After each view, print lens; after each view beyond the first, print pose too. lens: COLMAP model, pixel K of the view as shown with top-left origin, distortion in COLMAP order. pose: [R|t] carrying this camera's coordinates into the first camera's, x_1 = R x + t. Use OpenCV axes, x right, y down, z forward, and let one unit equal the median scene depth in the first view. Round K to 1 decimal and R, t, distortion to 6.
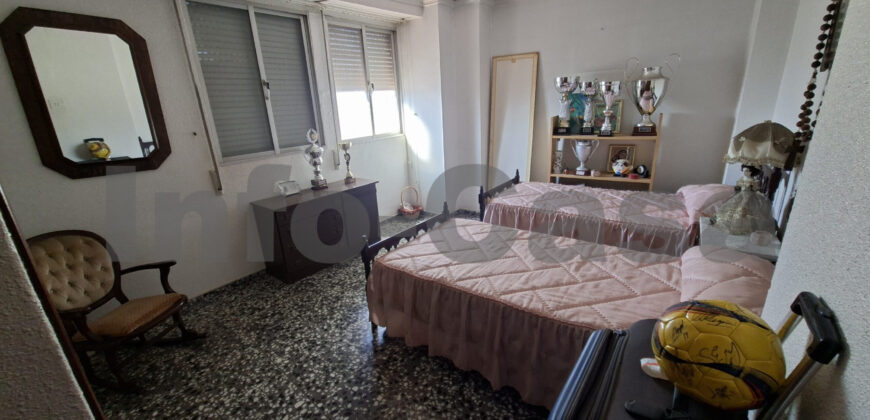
lens RADIAL K [[345.7, 0, 439.0], [0, 345.7, 211.1], [0, 0, 1]] dist [-0.006631, 0.002351]
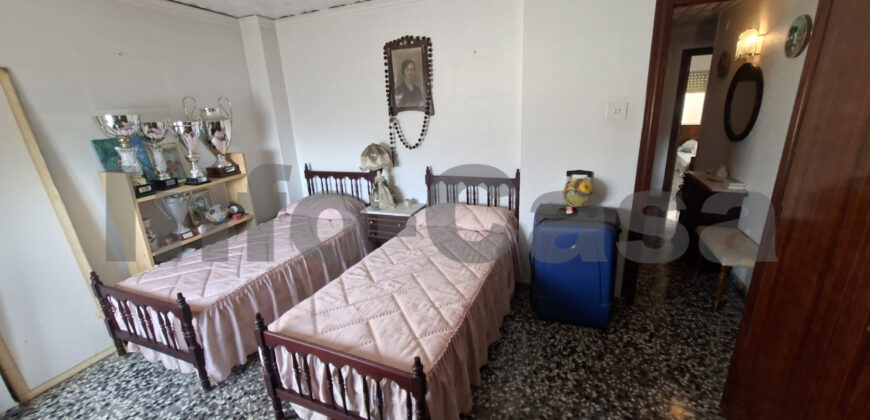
lens RADIAL K [[345.7, 0, 439.2], [0, 345.7, 210.6], [0, 0, 1]] dist [-0.006631, 0.002351]
pose [[-0.243076, -0.226946, 0.943085, -0.516519], [0.344298, 0.888754, 0.302613, -0.230351], [-0.906848, 0.398260, -0.137898, 0.658598]]
